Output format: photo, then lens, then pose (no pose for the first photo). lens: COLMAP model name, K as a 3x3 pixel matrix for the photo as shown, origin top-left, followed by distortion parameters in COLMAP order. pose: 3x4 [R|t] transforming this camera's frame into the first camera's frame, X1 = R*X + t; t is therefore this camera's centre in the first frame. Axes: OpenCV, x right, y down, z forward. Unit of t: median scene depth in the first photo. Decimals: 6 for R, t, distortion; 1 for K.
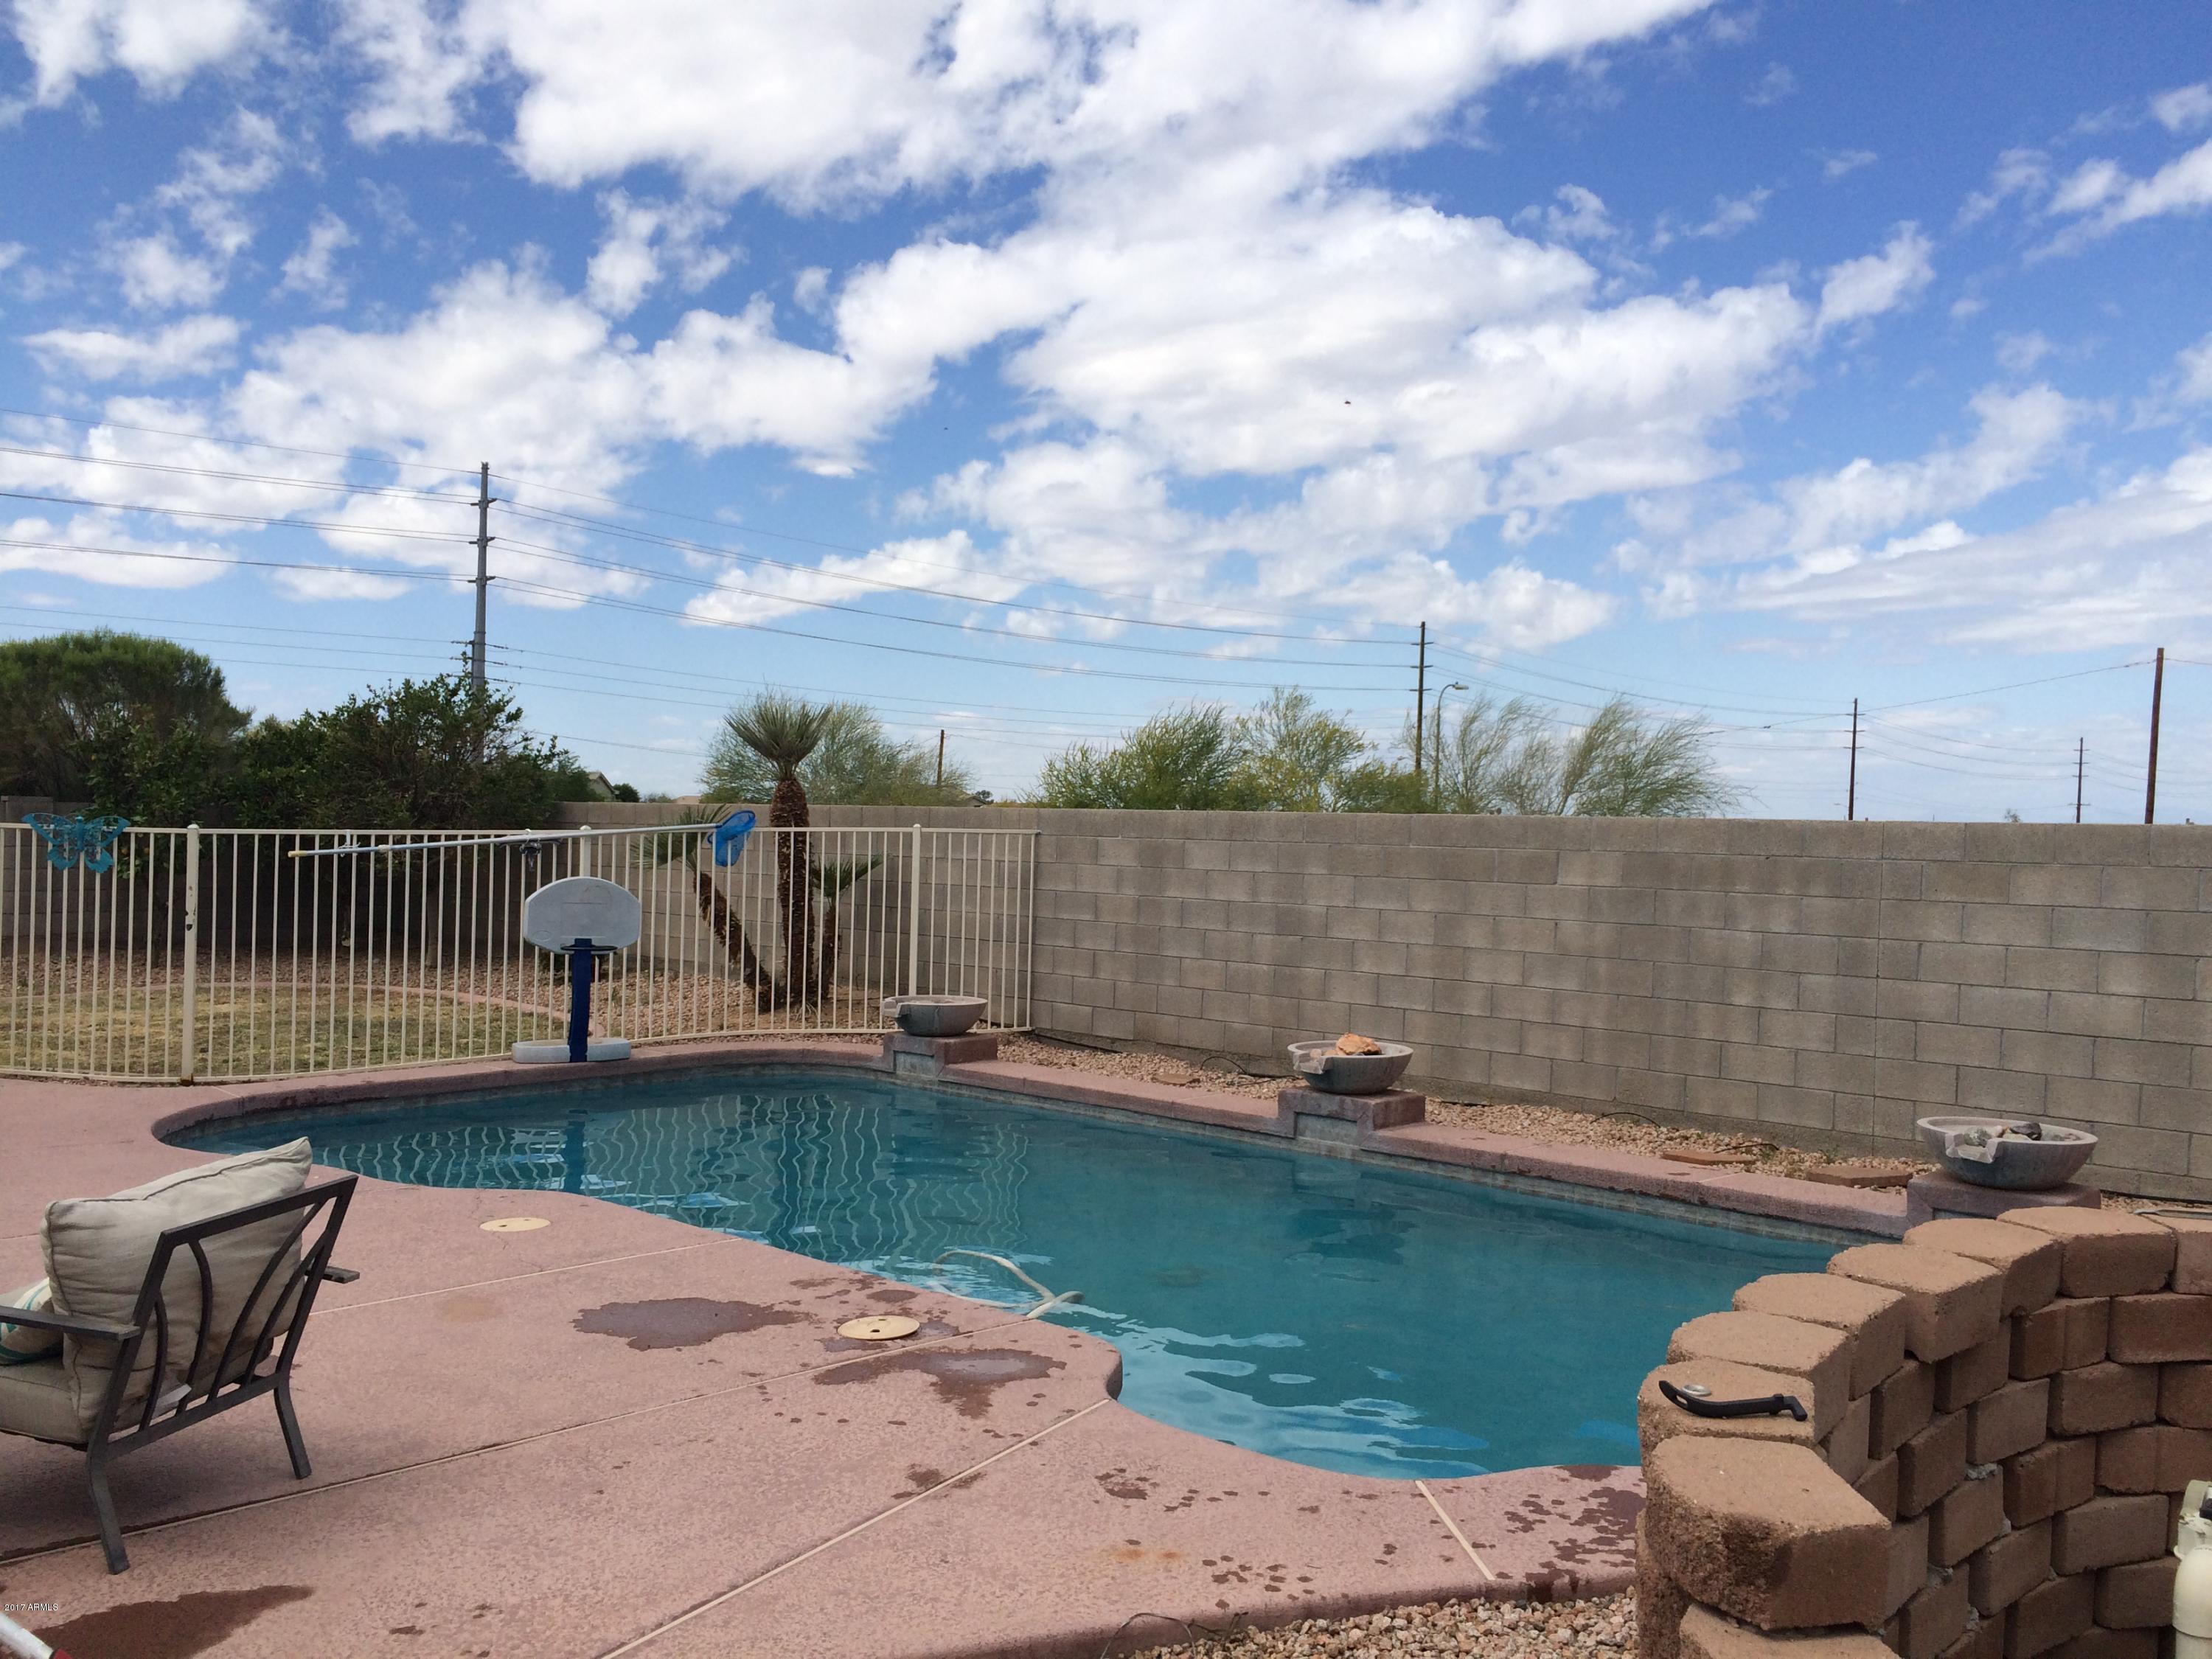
lens RADIAL K [[1878.4, 0, 1108.5], [0, 1878.4, 718.2], [0, 0, 1]] dist [0.039475, -0.012653]
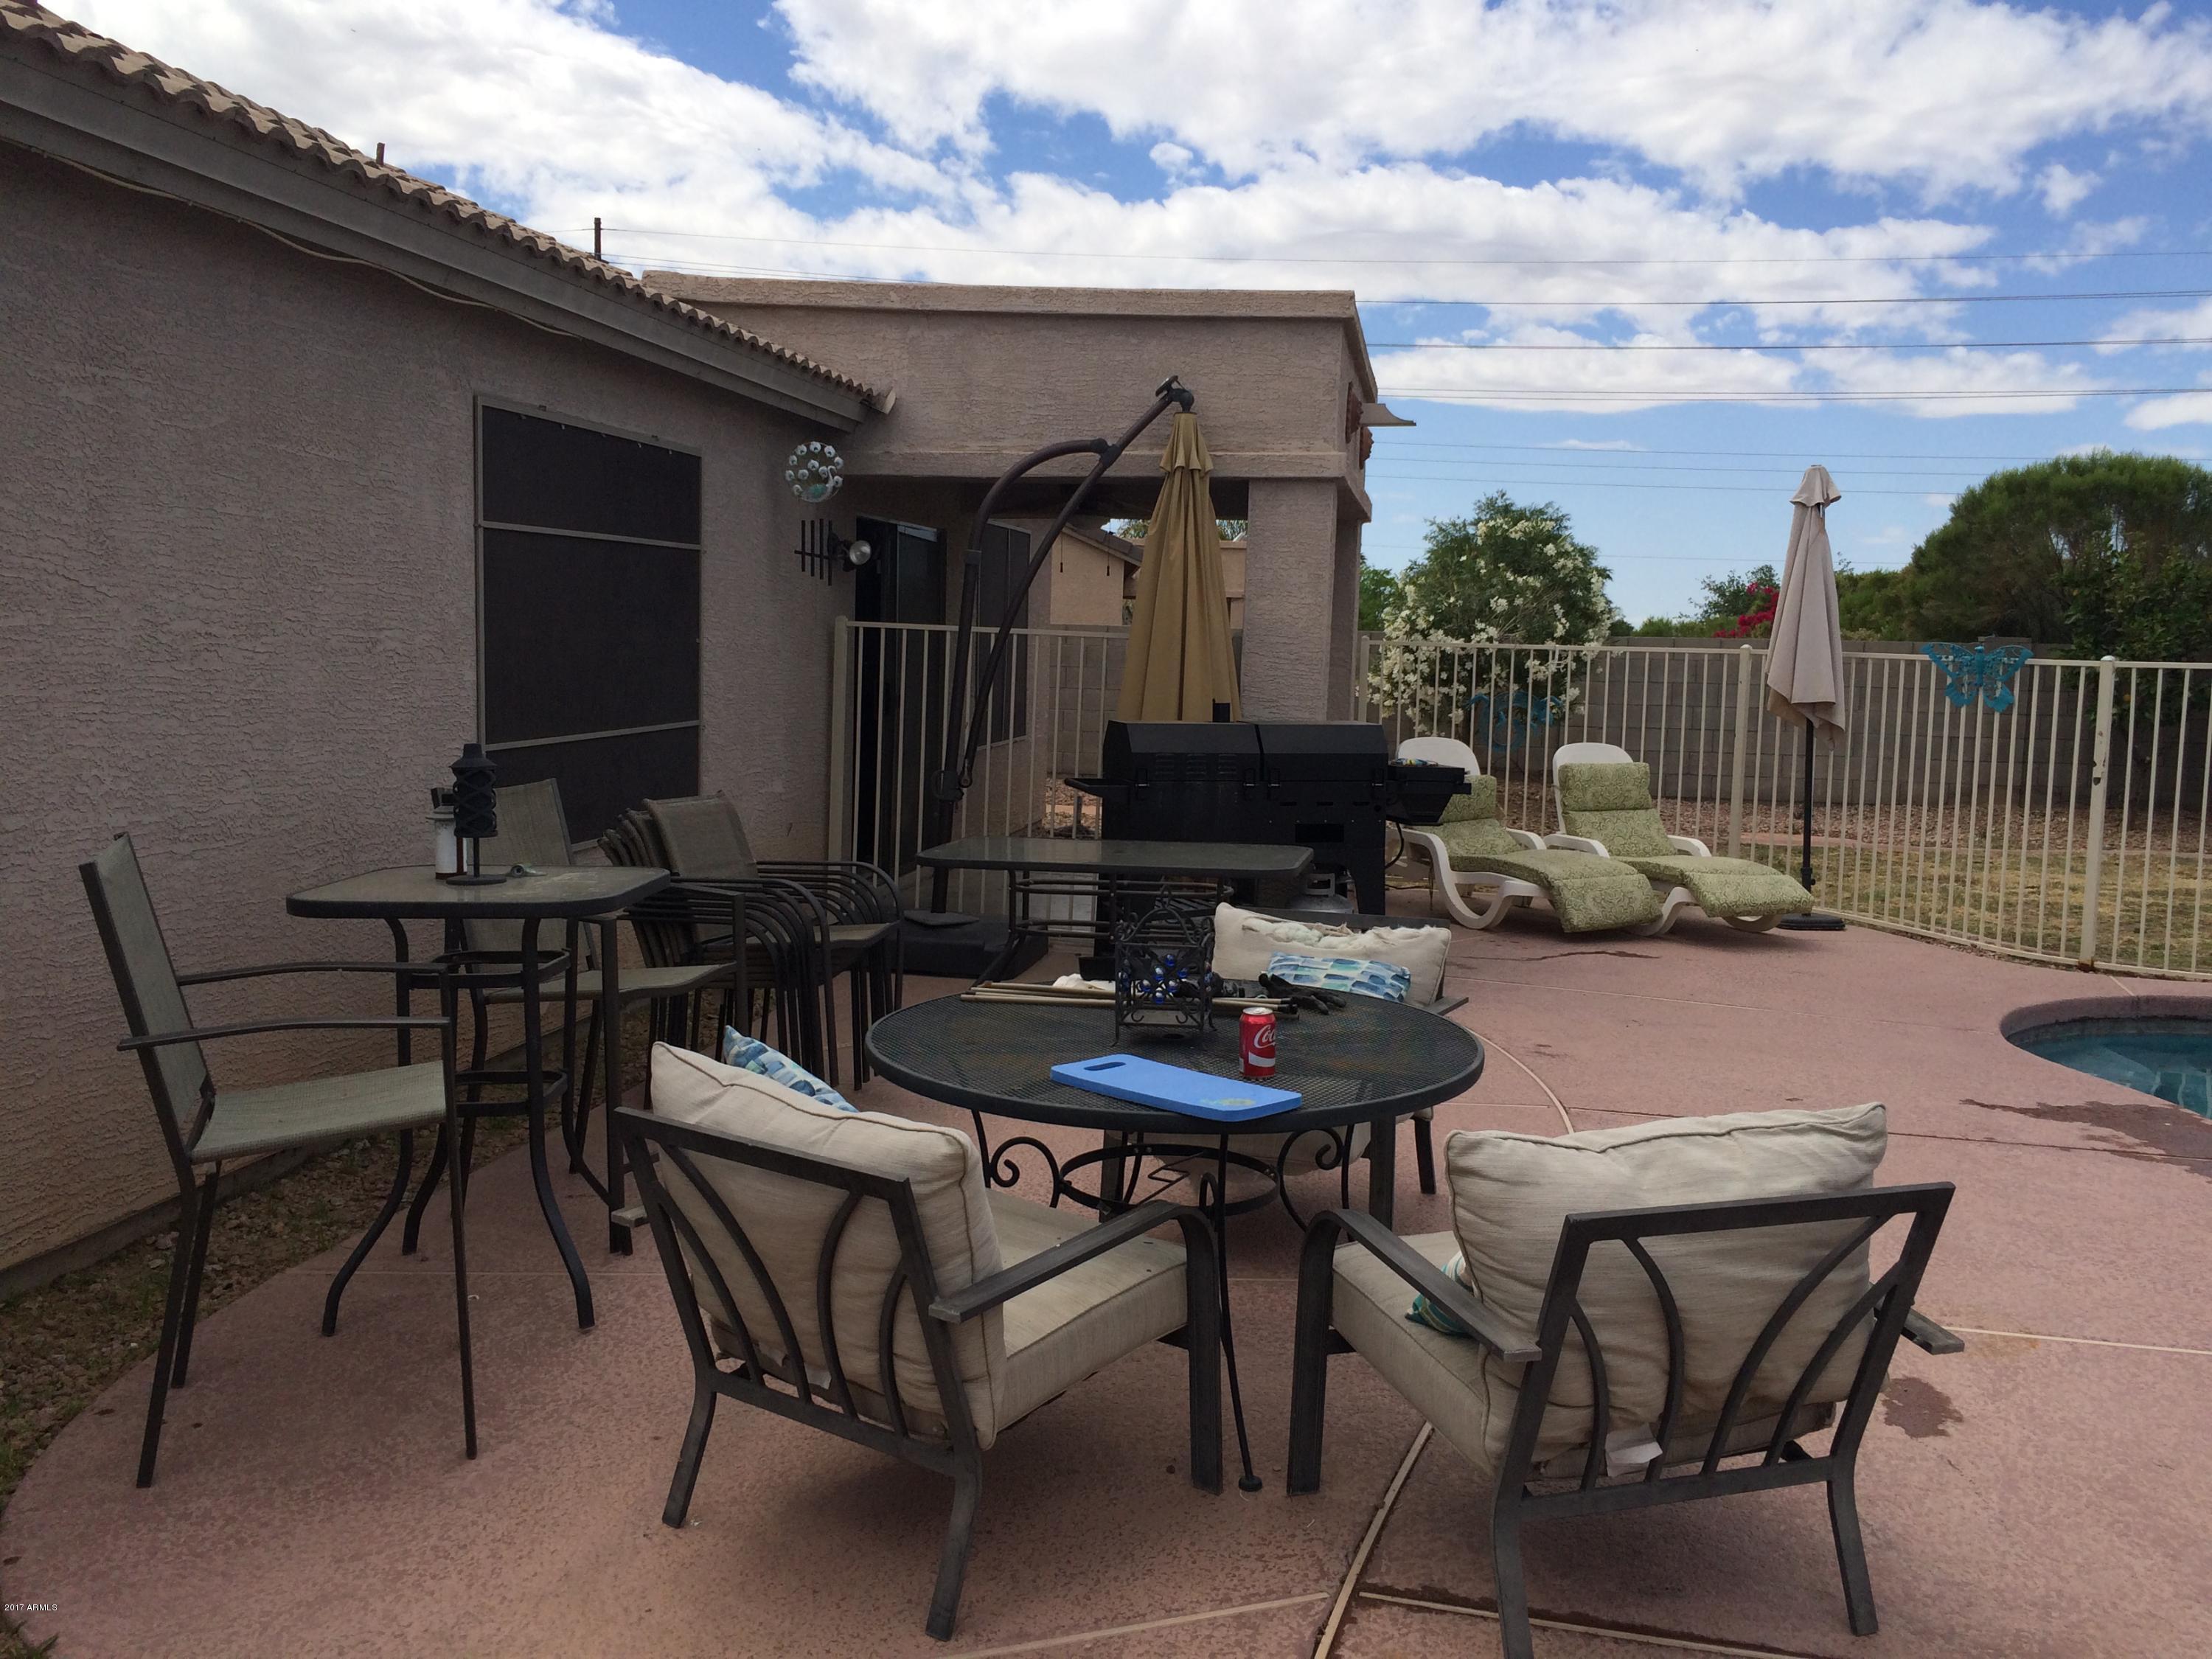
lens RADIAL K [[1909.3, 0, 1106.0], [0, 1909.3, 829.5], [0, 0, 1]] dist [0.046484, -0.011661]
pose [[0.544683, 0.079381, -0.834877, -0.019721], [0.030563, 0.992970, 0.114352, 0.022465], [0.838085, -0.087802, 0.538428, 0.189216]]
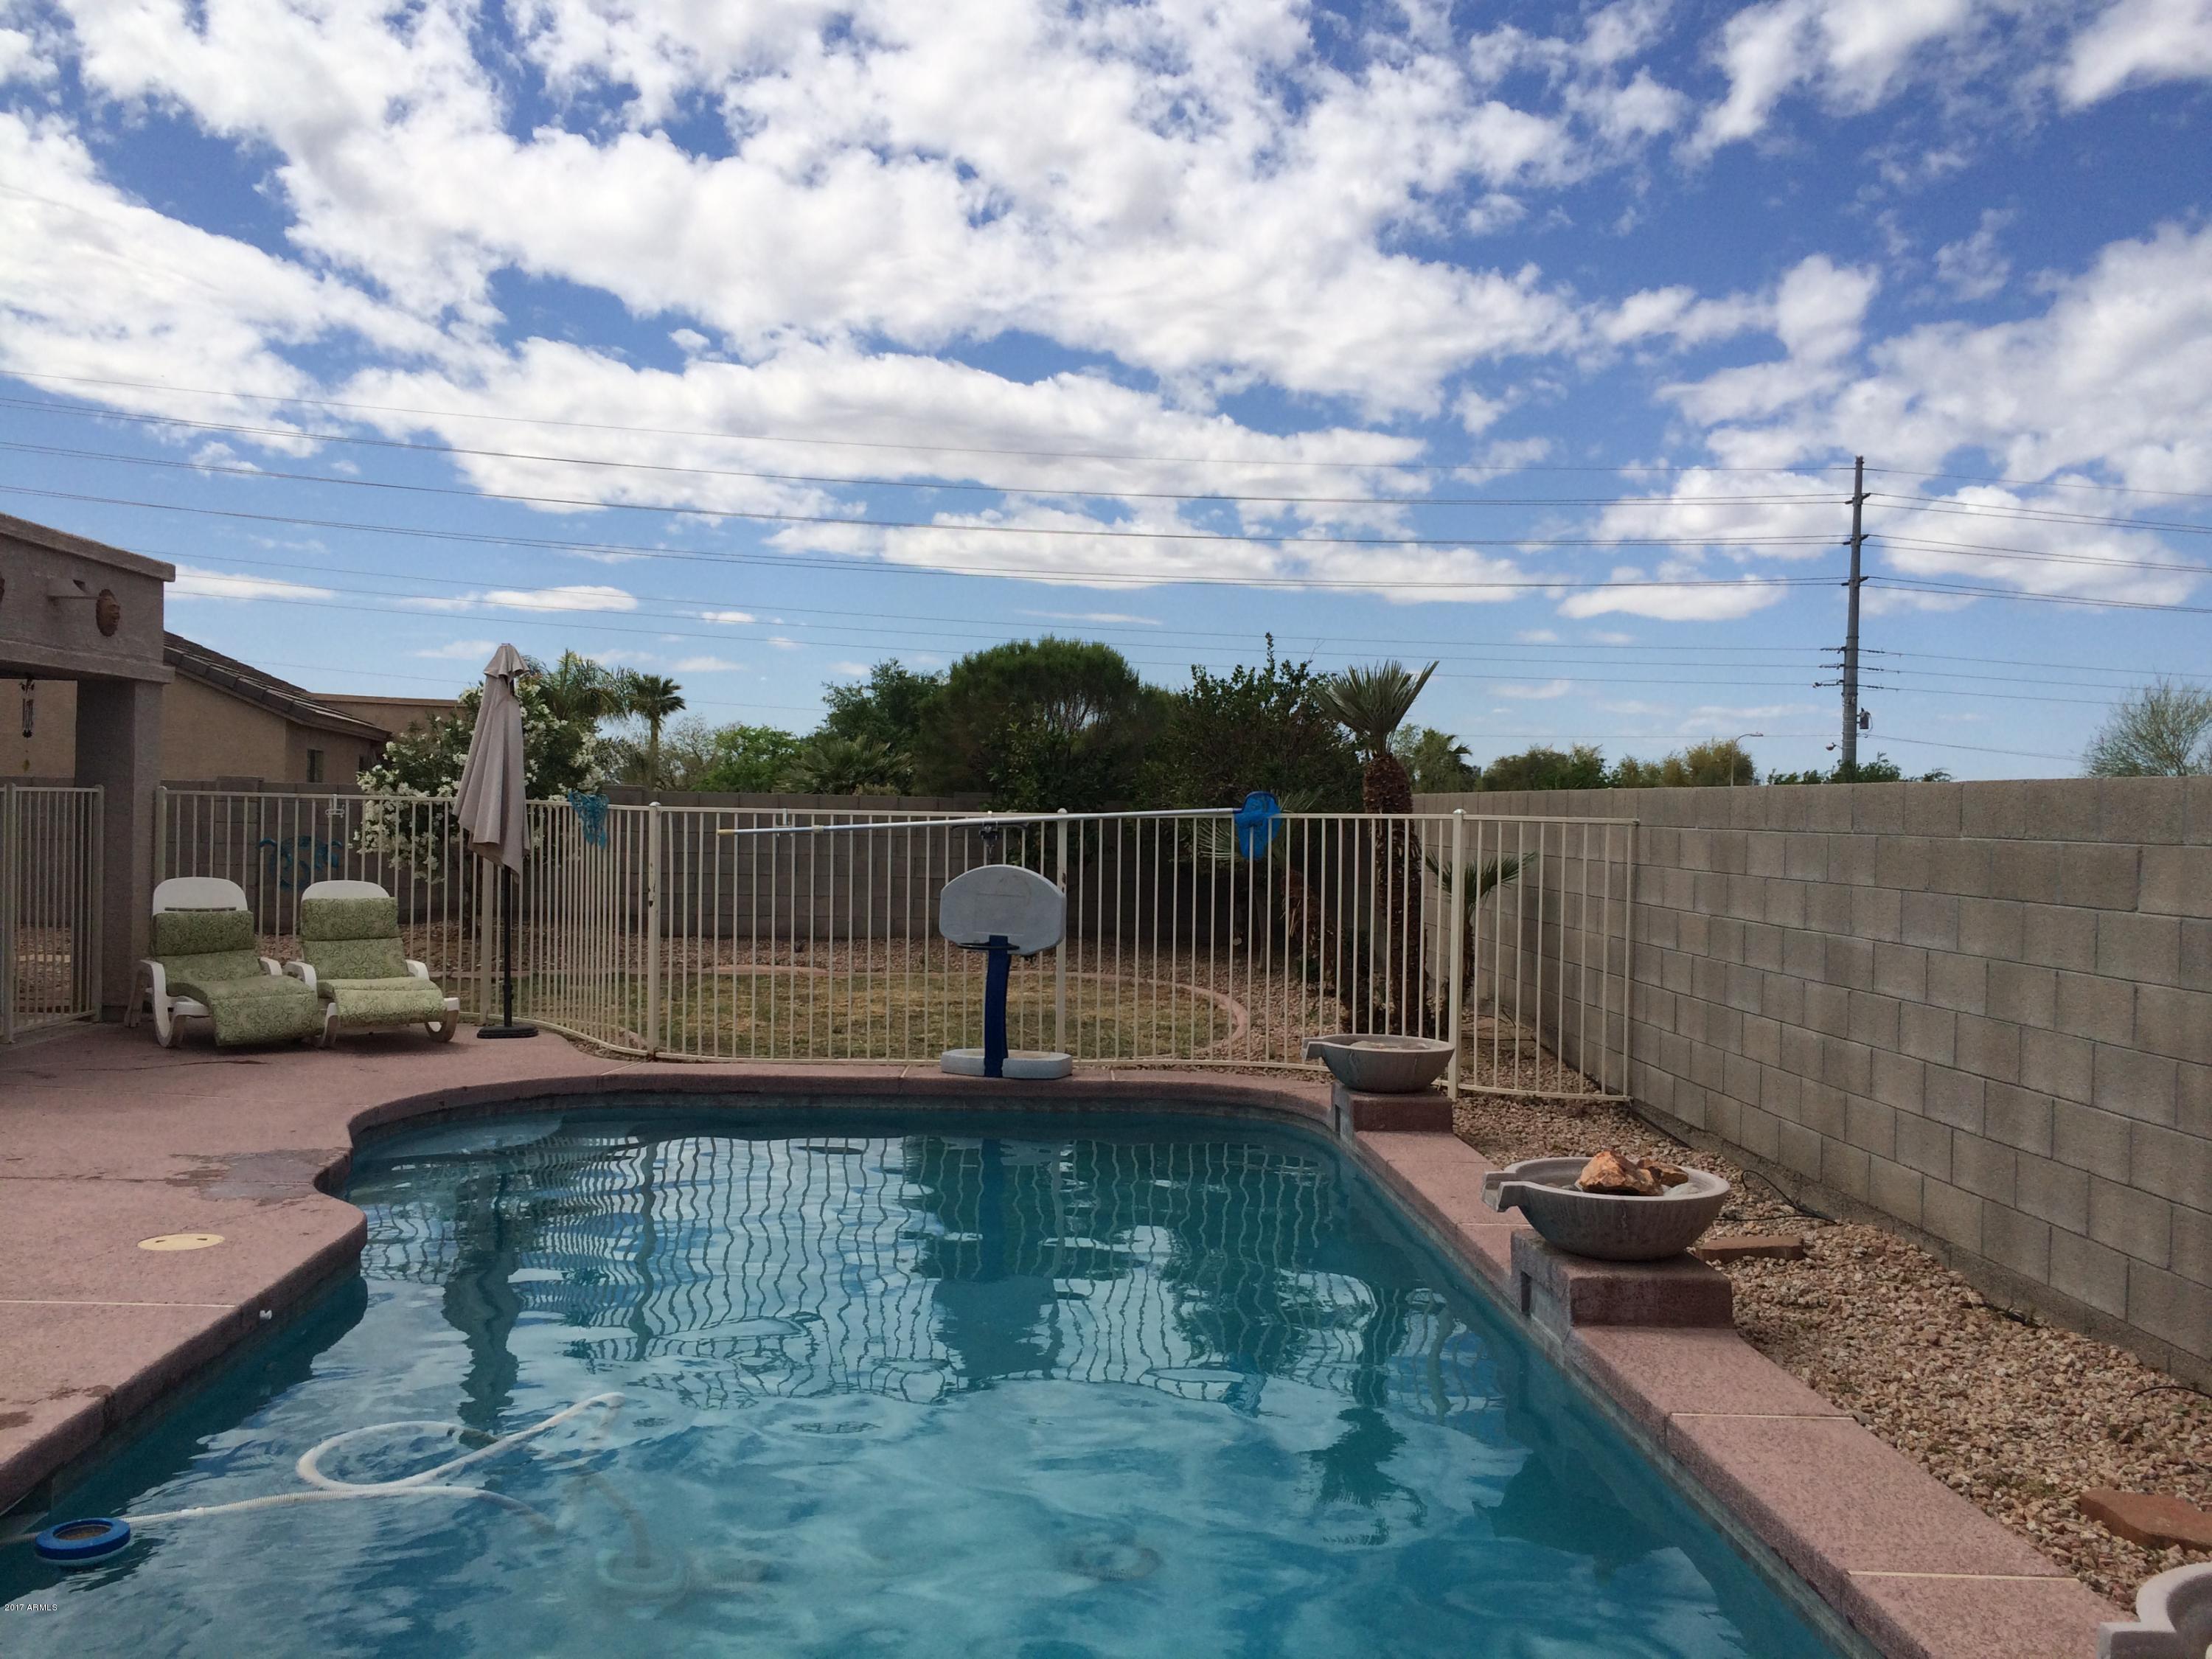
lens RADIAL K [[1878.4, 0, 1108.5], [0, 1878.4, 718.2], [0, 0, 1]] dist [0.039475, -0.012653]
pose [[0.730384, -0.033671, -0.682206, 0.375336], [0.027117, 0.999426, -0.020296, 0.037674], [0.682498, -0.003675, 0.730878, 0.424008]]
